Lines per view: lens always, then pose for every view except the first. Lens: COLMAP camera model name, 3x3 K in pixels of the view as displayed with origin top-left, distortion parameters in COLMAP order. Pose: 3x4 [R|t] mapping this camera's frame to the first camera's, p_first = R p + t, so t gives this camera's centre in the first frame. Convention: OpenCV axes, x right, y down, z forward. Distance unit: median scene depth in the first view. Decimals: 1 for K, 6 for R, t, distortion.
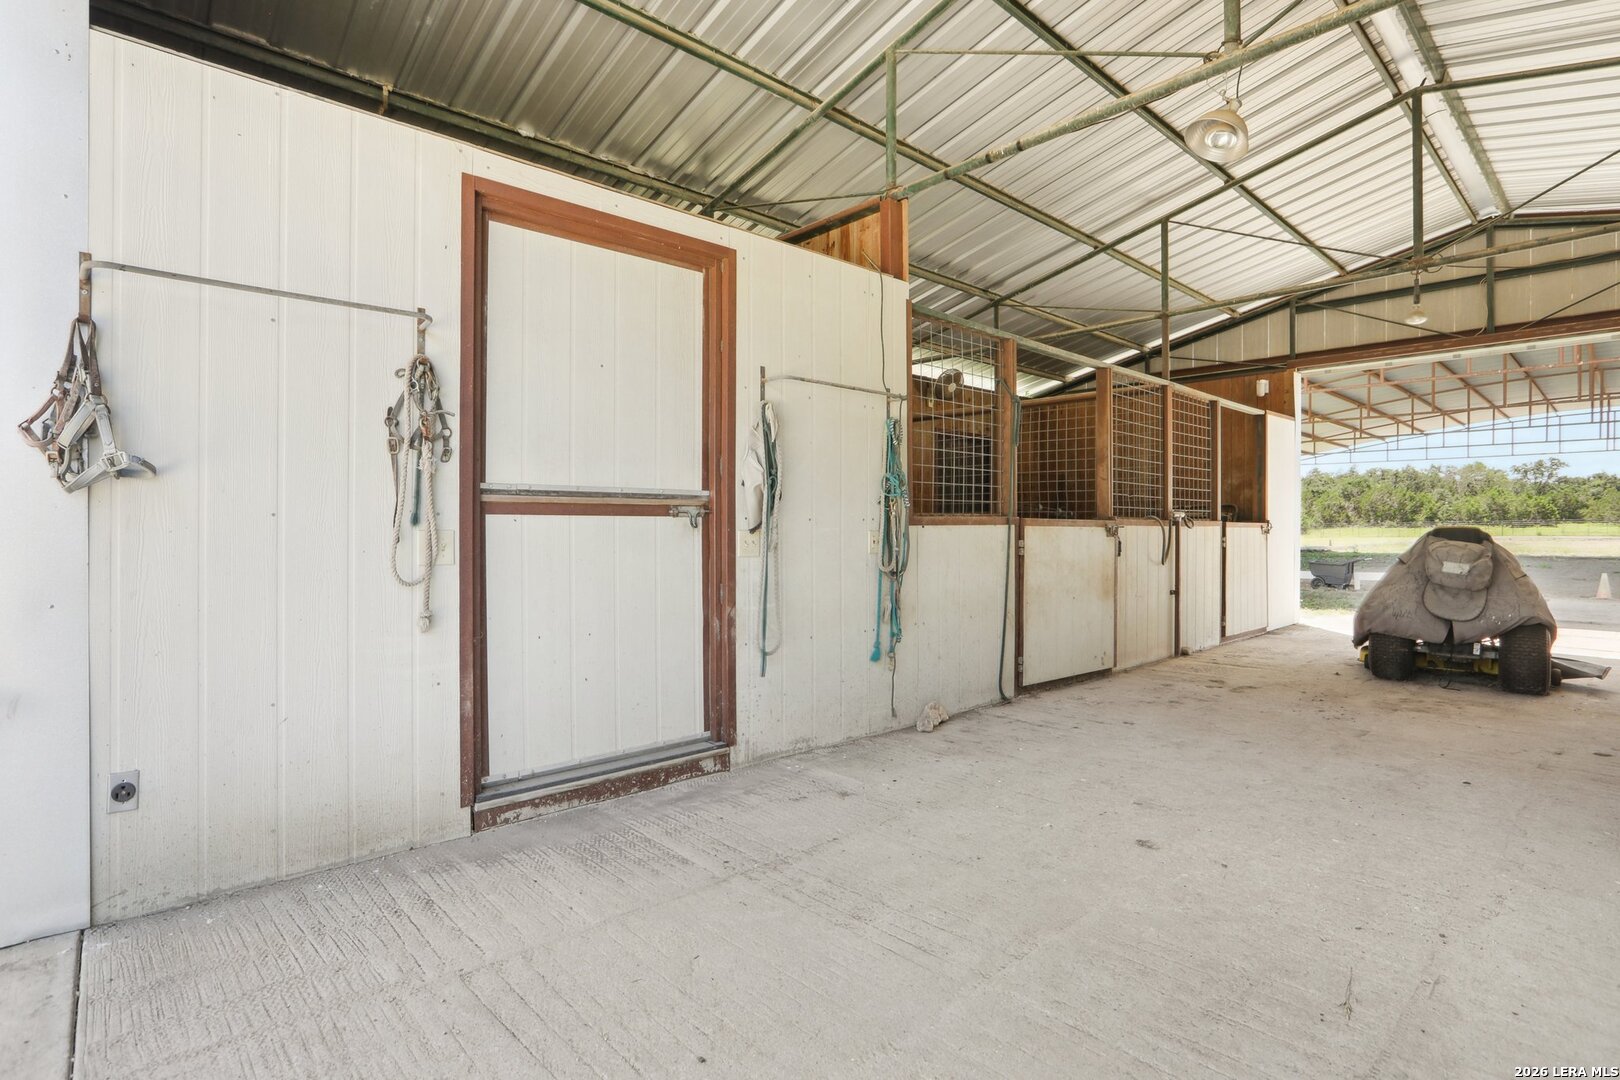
lens RADIAL K [[778.5, 0, 810.3], [0, 778.5, 538.7], [0, 0, 1]] dist [-0.033554, -0.000171]
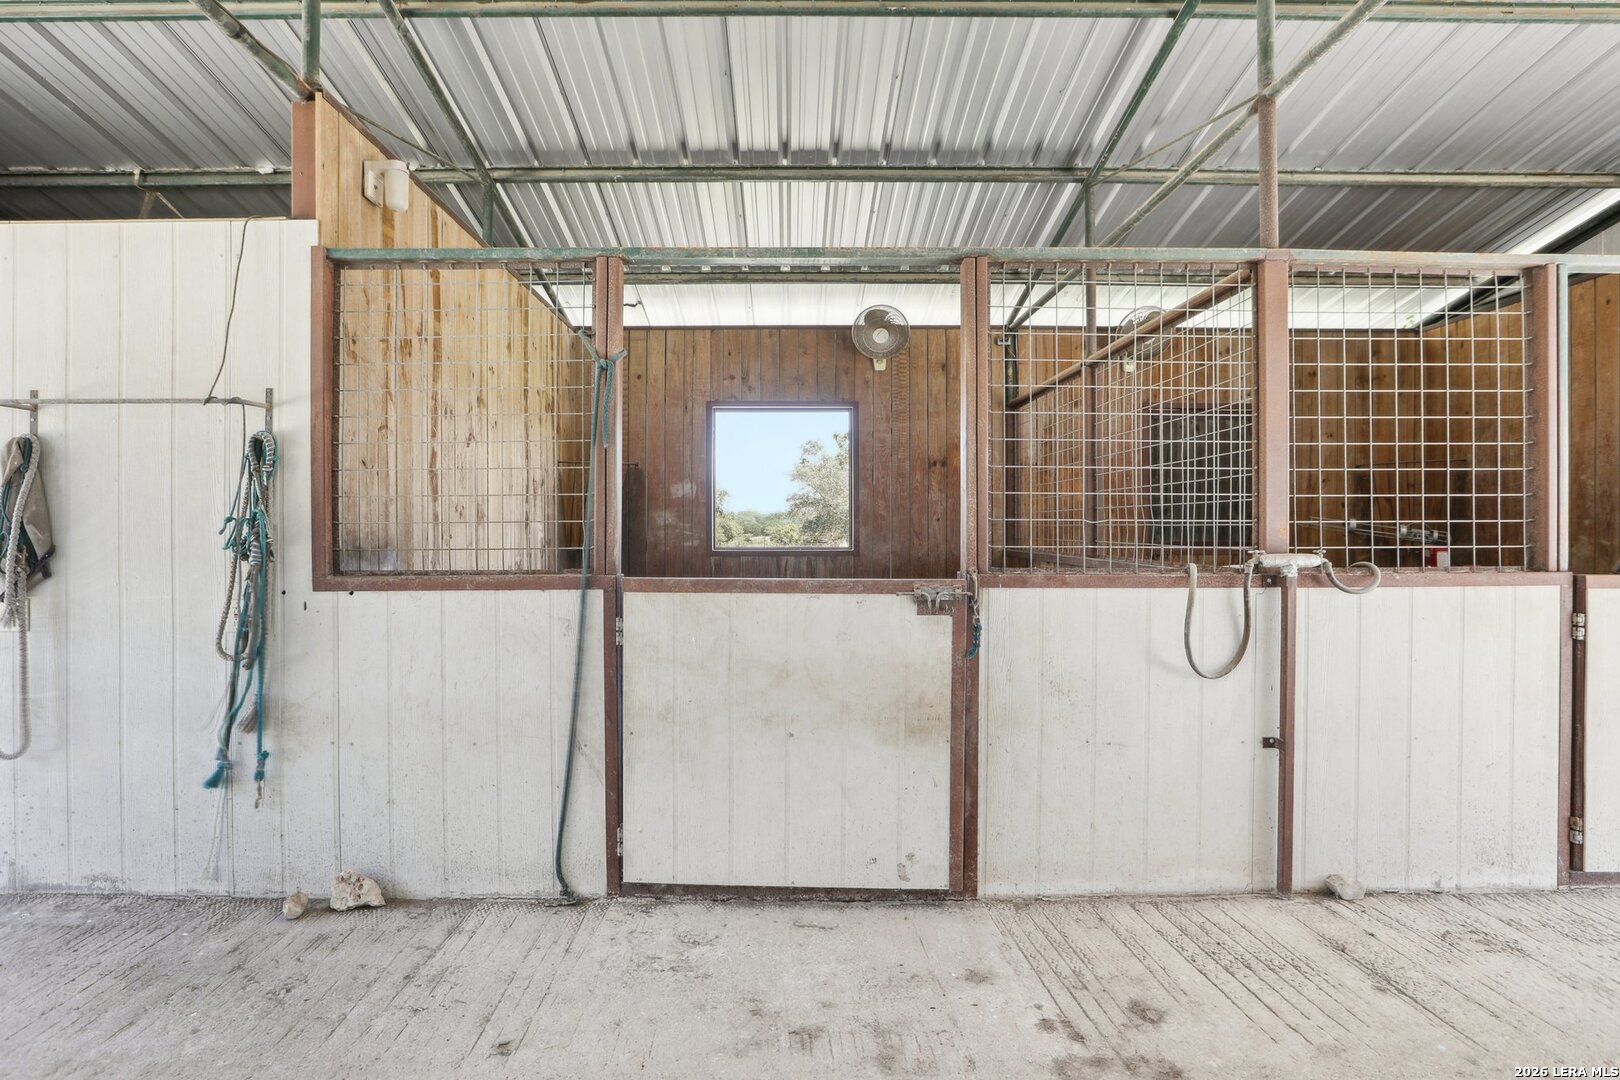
lens RADIAL K [[761.3, 0, 809.4], [0, 761.3, 529.9], [0, 0, 1]] dist [-0.017622, -0.000376]
pose [[0.748549, 0.002045, -0.663076, 0.747884], [-0.006815, 0.999966, -0.004609, -0.060208], [0.663044, 0.007969, 0.748538, 0.697328]]
